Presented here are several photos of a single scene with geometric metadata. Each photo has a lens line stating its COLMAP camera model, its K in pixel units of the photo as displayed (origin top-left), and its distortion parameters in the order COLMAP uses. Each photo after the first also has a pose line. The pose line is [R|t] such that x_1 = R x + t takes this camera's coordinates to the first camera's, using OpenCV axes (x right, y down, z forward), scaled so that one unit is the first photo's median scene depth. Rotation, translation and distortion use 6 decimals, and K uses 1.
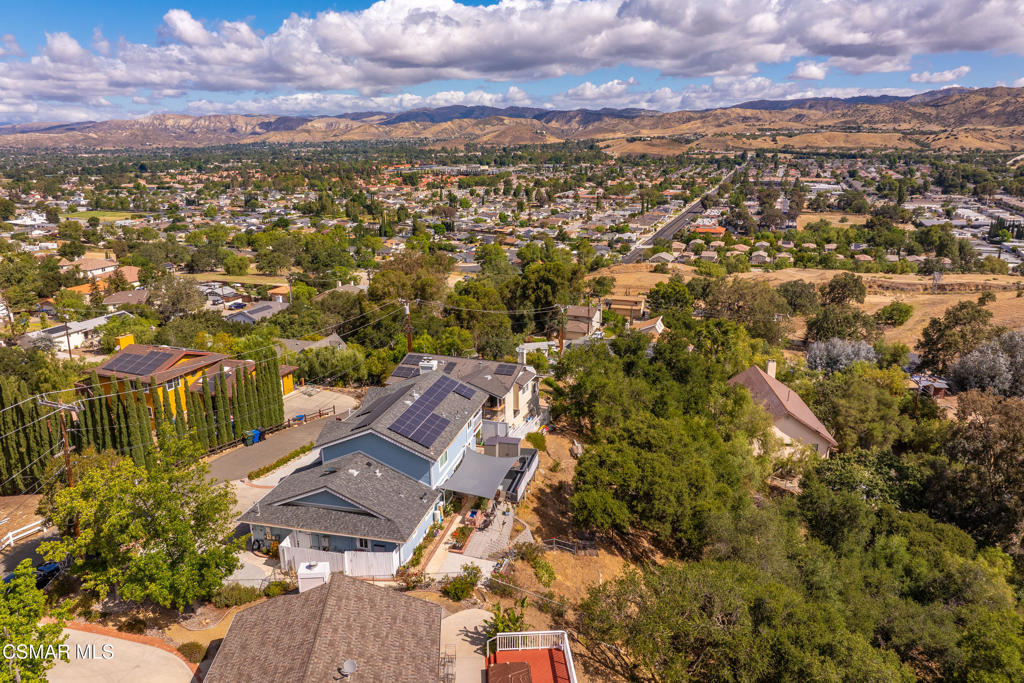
lens RADIAL K [[722.0, 0, 517.1], [0, 722.0, 336.0], [0, 0, 1]] dist [-0.039533, -0.002386]
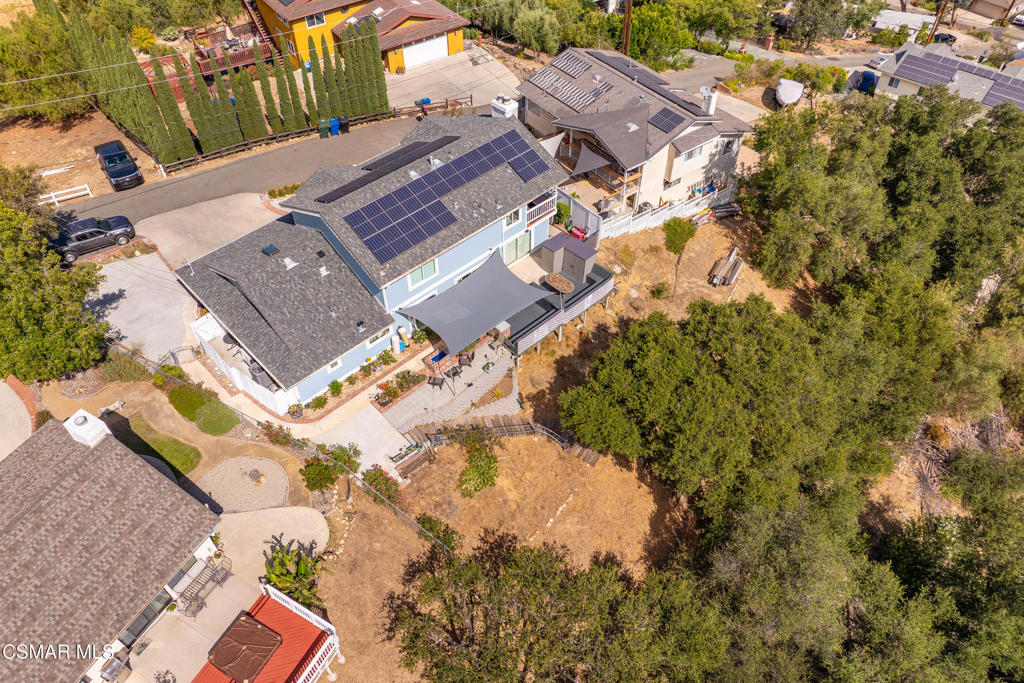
lens RADIAL K [[722.0, 0, 517.1], [0, 722.0, 336.0], [0, 0, 1]] dist [-0.039533, -0.002386]
pose [[0.840263, 0.398708, -0.367411, 0.105735], [-0.146869, 0.819702, 0.553640, -0.075532], [0.521908, -0.411242, 0.747323, 0.192663]]
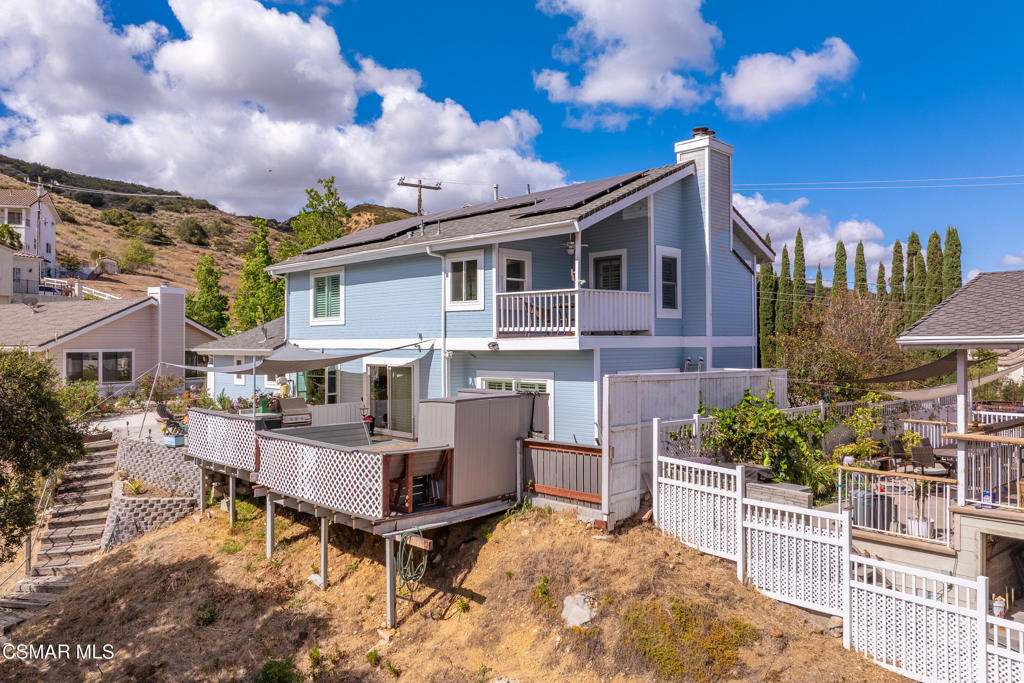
lens RADIAL K [[722.0, 0, 517.1], [0, 722.0, 336.0], [0, 0, 1]] dist [-0.039533, -0.002386]
pose [[-0.513668, -0.001618, -0.857987, 0.082513], [-0.221677, 0.966295, 0.130893, 0.043077], [0.828857, 0.257432, -0.496714, 0.521057]]
